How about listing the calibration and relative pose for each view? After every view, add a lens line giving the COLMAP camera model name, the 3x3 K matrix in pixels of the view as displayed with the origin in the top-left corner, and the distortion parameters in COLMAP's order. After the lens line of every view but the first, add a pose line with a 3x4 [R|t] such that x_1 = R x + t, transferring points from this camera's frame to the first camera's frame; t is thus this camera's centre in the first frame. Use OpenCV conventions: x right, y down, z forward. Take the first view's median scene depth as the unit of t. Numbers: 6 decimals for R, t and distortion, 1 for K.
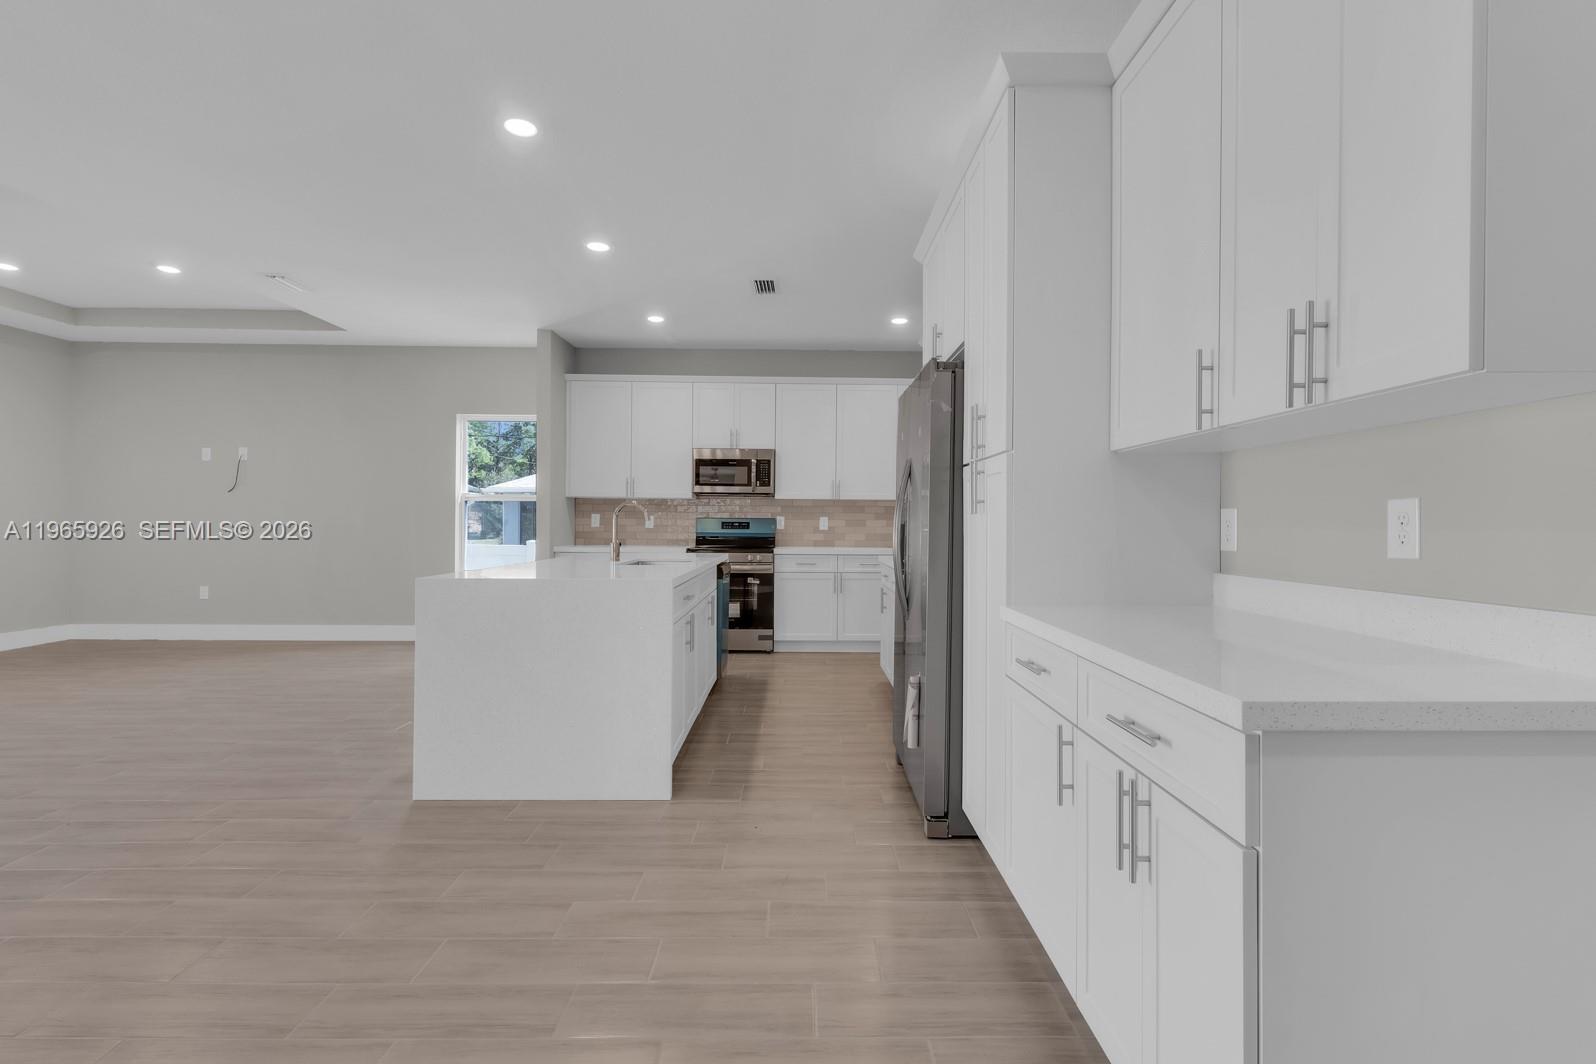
lens RADIAL K [[741.9, 0, 809.2], [0, 741.9, 523.7], [0, 0, 1]] dist [0.001635, 0.000496]
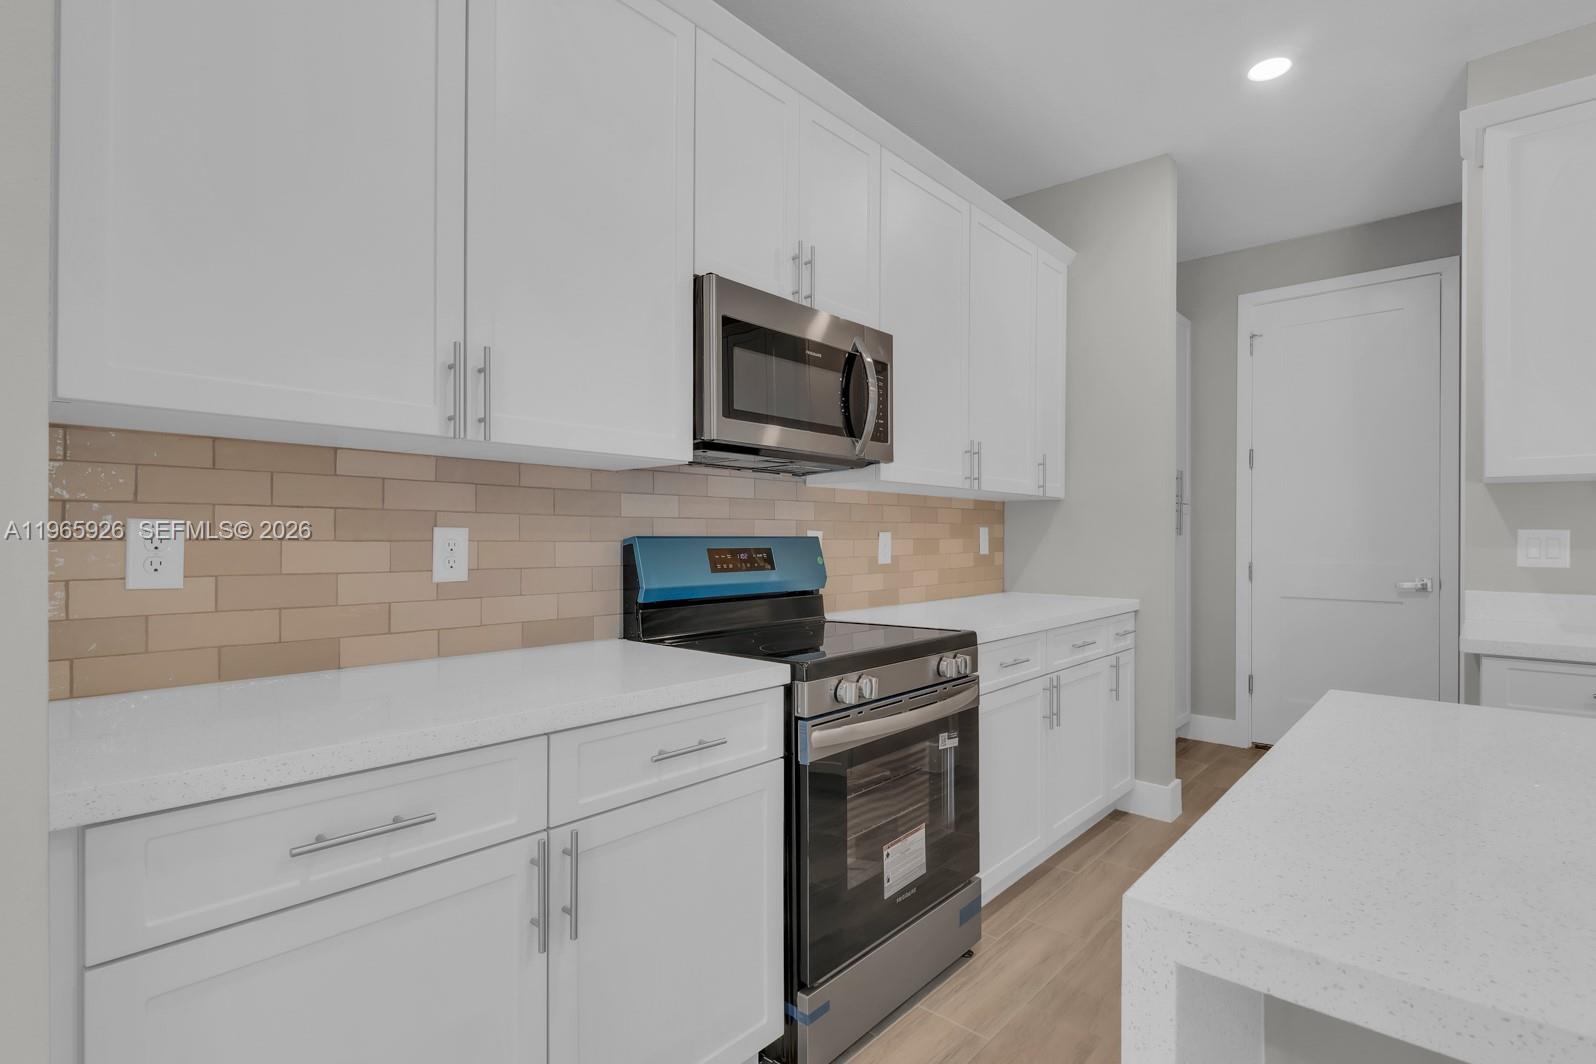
lens RADIAL K [[776.9, 0, 802.7], [0, 776.9, 541.7], [0, 0, 1]] dist [-0.000565, -0.001360]
pose [[0.673768, -0.012239, 0.738842, -0.341616], [0.004657, 0.999913, 0.012317, -0.009844], [-0.738928, -0.004858, 0.673767, 0.798719]]
